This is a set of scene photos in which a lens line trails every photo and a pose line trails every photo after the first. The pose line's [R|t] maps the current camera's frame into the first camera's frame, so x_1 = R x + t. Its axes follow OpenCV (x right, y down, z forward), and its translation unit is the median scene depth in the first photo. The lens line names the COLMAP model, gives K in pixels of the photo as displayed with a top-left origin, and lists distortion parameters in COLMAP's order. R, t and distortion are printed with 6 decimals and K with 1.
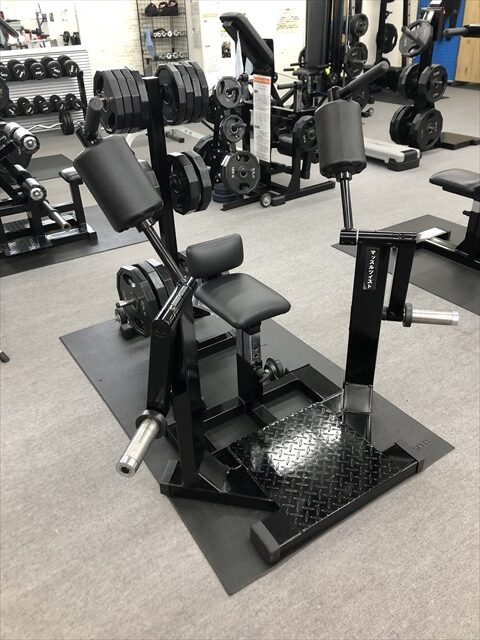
lens RADIAL K [[523.5, 0, 242.0], [0, 523.5, 322.2], [0, 0, 1]] dist [0.009193, 0.003826]
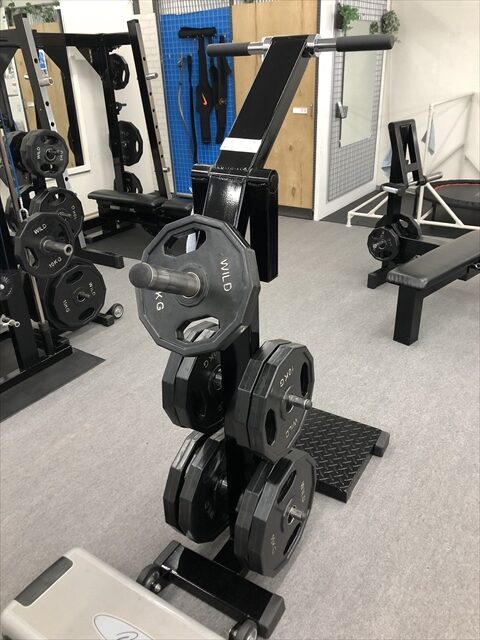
lens RADIAL K [[523.5, 0, 241.1], [0, 523.5, 318.2], [0, 0, 1]] dist [0.009193, 0.003826]
pose [[0.913394, -0.171598, 0.369140, 0.142107], [0.207128, 0.976560, -0.058553, -0.286542], [-0.350440, 0.129941, 0.927527, 0.427483]]
